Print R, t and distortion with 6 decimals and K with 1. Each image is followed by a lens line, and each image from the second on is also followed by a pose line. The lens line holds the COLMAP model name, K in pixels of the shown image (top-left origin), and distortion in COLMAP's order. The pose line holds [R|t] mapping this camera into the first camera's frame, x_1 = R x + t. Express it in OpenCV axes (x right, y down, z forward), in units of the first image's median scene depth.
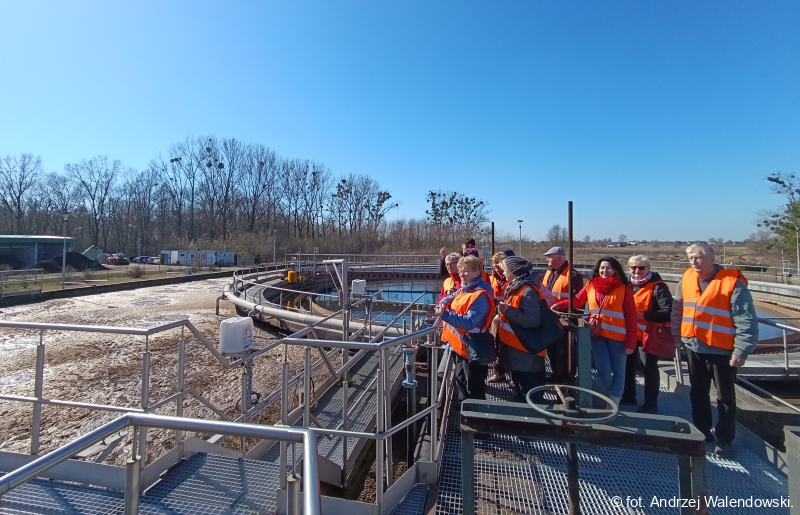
lens RADIAL K [[367.7, 0, 392.7], [0, 367.7, 217.0], [0, 0, 1]] dist [-0.001377, 0.000295]
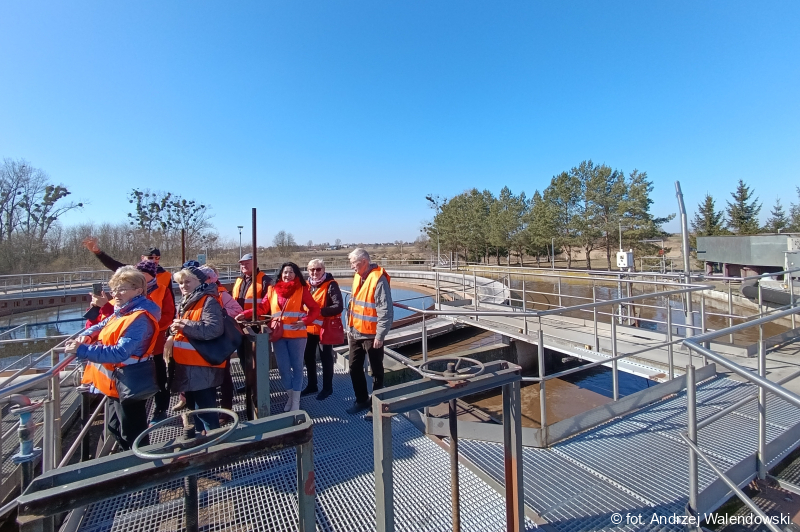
lens RADIAL K [[370.5, 0, 393.0], [0, 370.5, 232.3], [0, 0, 1]] dist [0.003649, 0.002339]
pose [[0.760823, -0.004673, 0.648943, 0.118101], [-0.011912, 0.999705, 0.021165, -0.002199], [-0.648851, -0.023833, 0.760542, -0.000370]]
